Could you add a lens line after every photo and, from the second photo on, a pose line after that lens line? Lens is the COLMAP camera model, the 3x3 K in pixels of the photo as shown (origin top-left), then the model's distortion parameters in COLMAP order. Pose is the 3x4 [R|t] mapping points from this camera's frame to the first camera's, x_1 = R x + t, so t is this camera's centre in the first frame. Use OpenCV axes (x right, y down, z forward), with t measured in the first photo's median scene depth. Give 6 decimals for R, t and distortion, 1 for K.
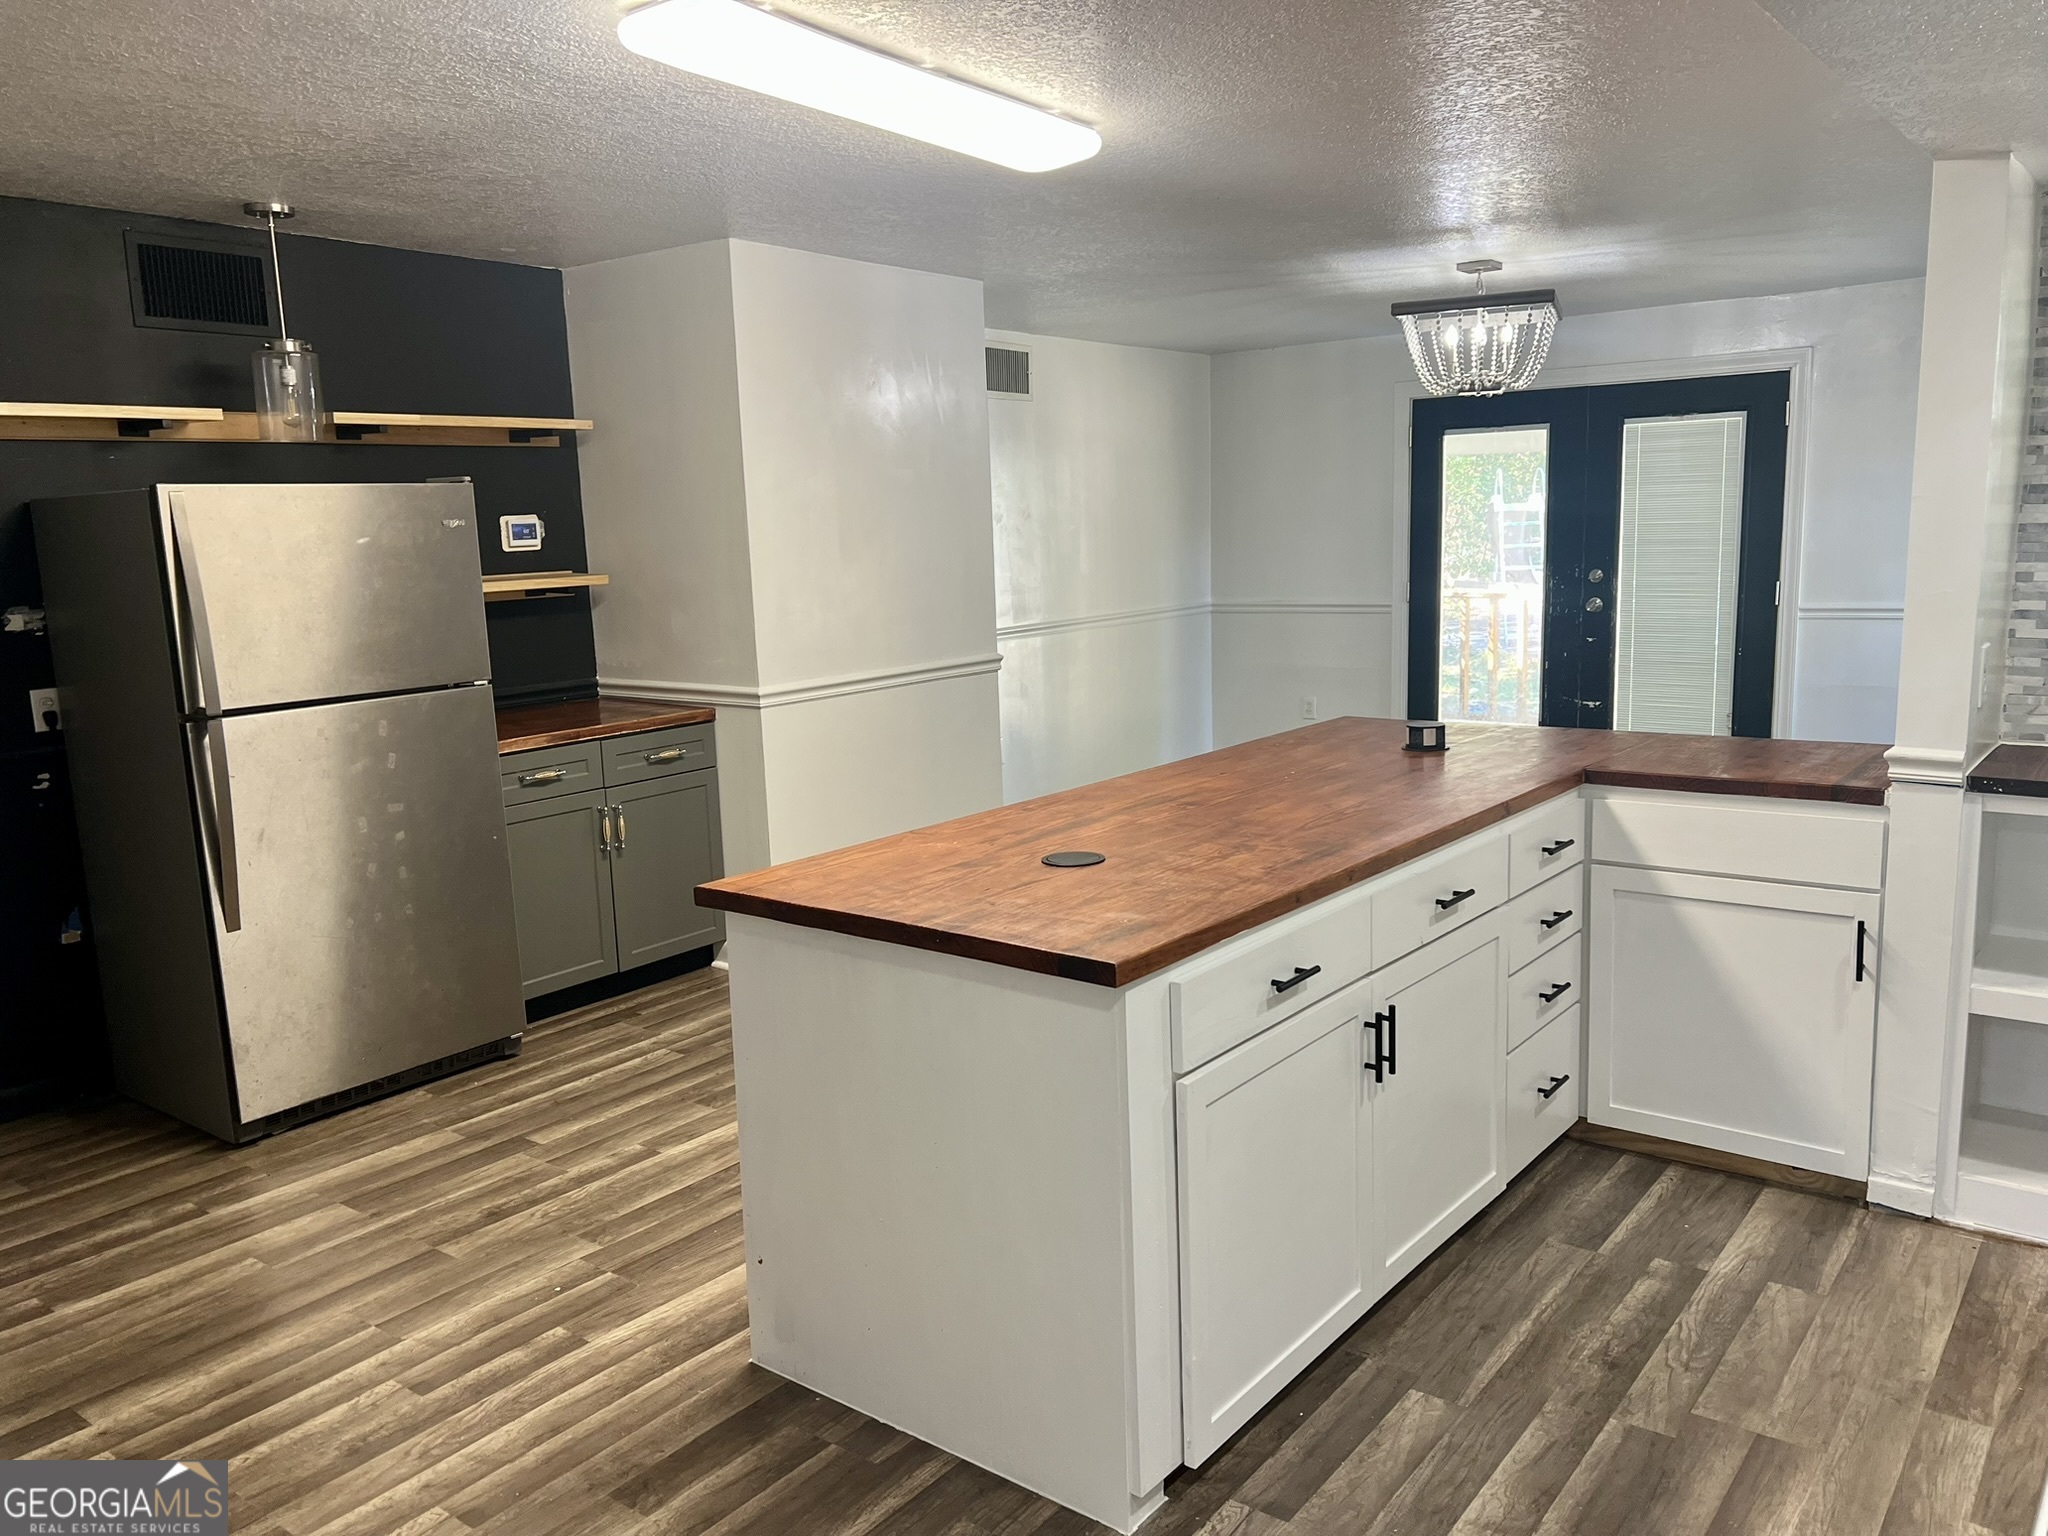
lens RADIAL K [[1540.1, 0, 1011.8], [0, 1540.1, 772.5], [0, 0, 1]] dist [0.068999, -0.077669]
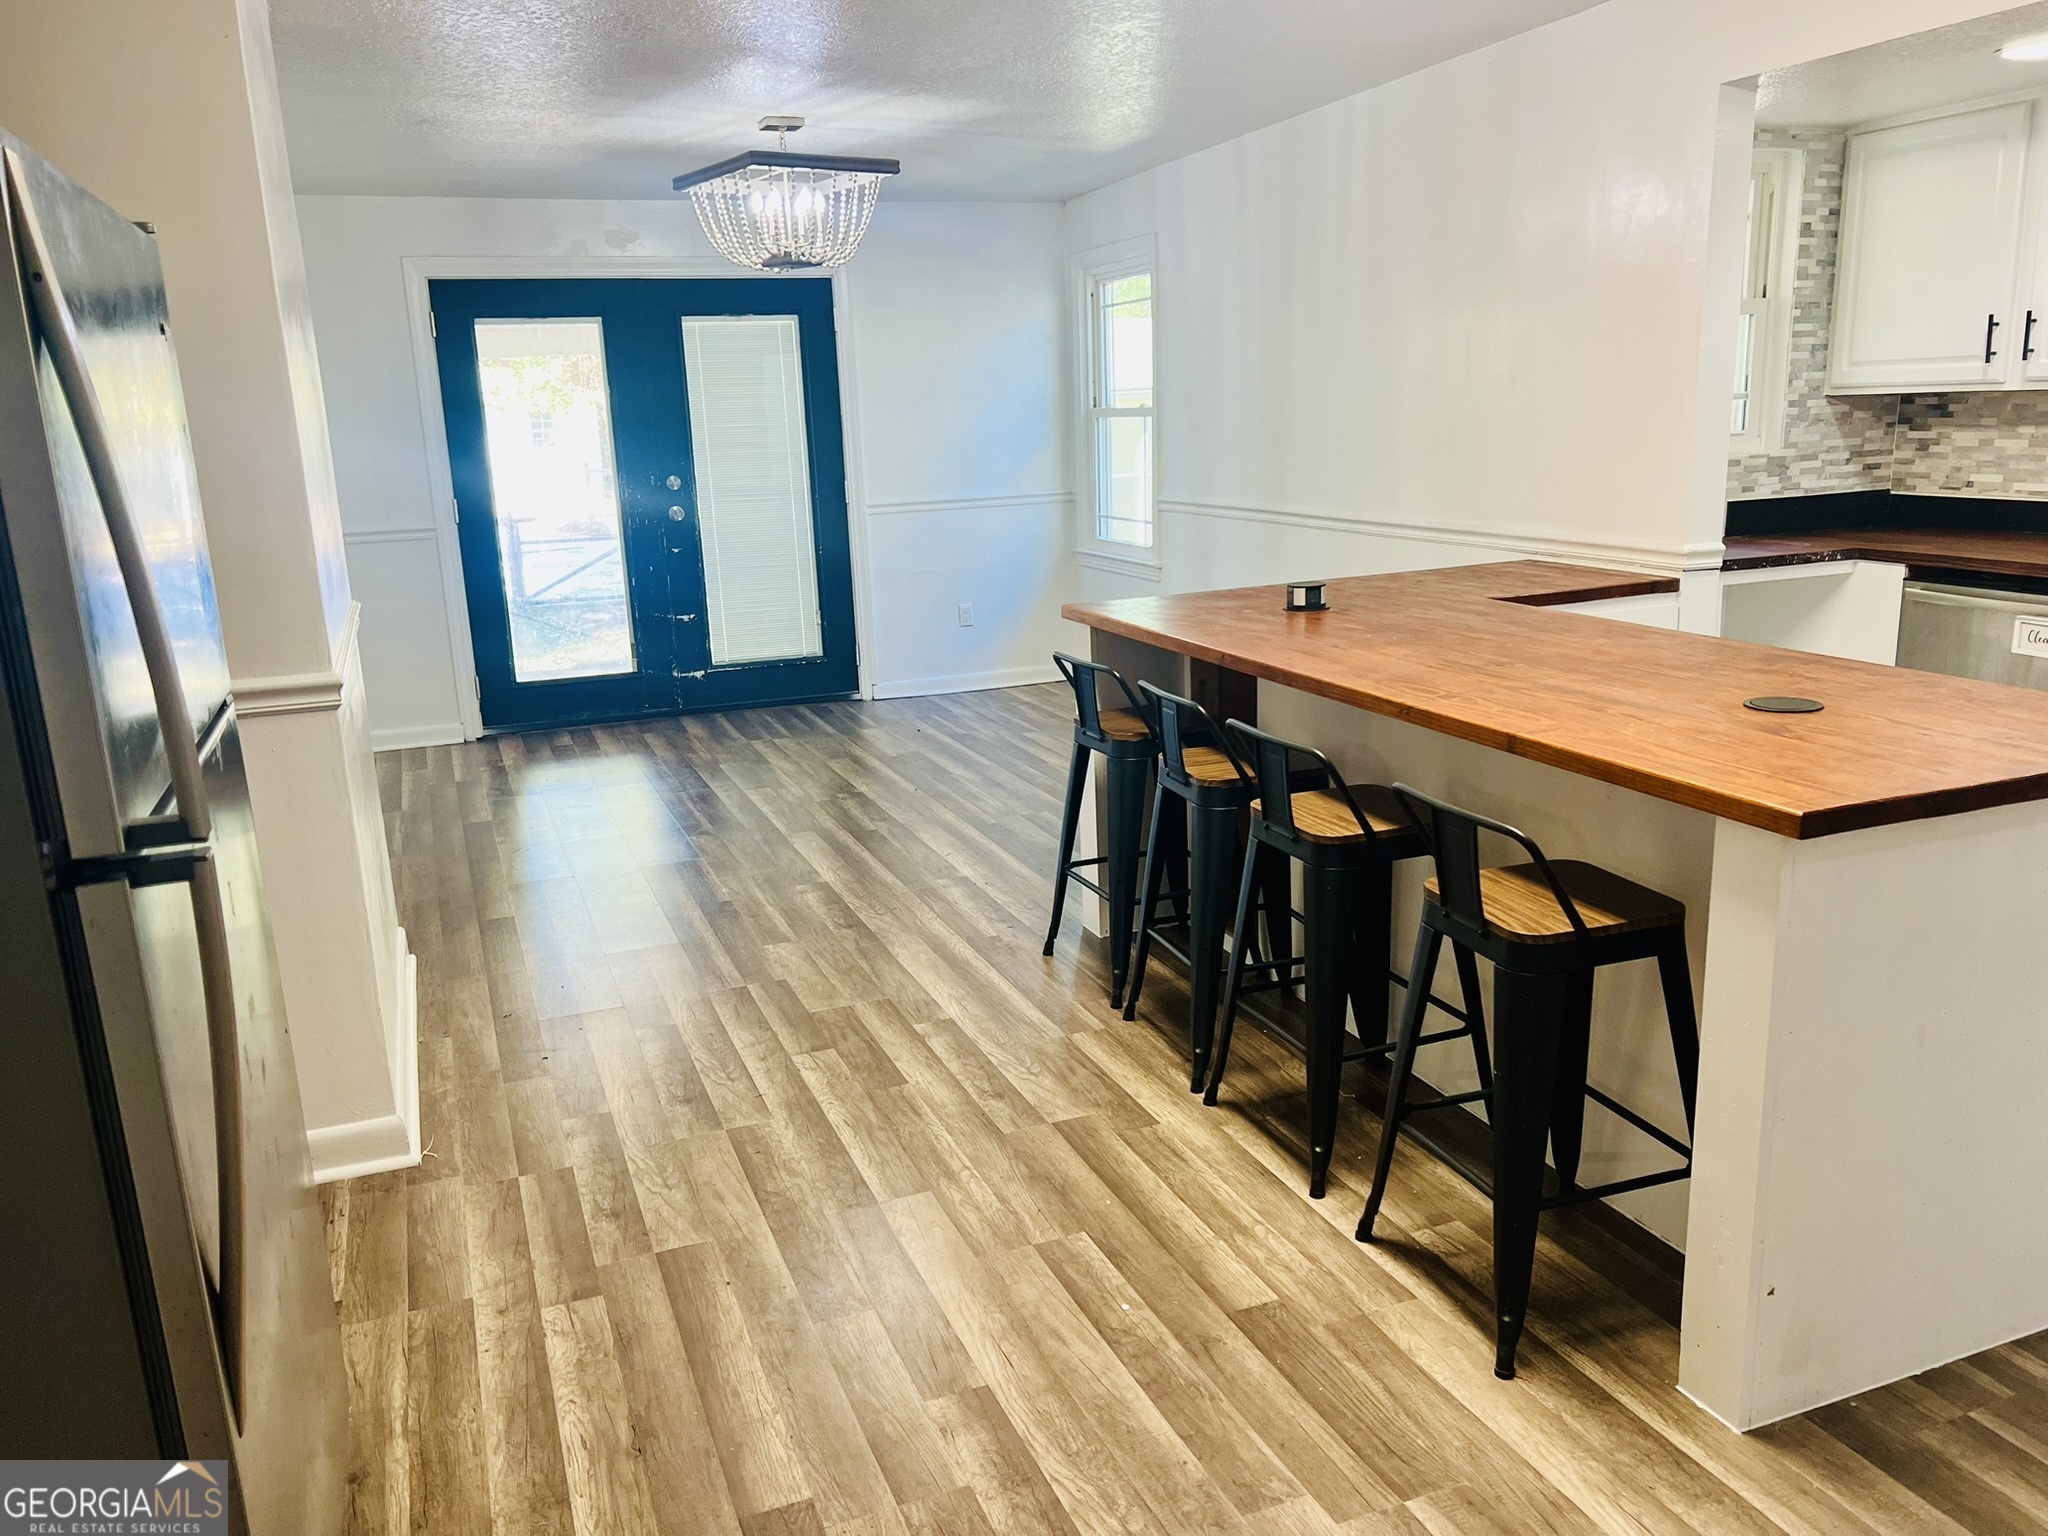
lens RADIAL K [[1540.1, 0, 1029.4], [0, 1540.1, 764.1], [0, 0, 1]] dist [0.068999, -0.077669]
pose [[0.509579, -0.182757, 0.840791, -0.575861], [0.162030, 0.980082, 0.114831, -0.050753], [-0.845030, 0.077718, 0.529041, 0.541679]]
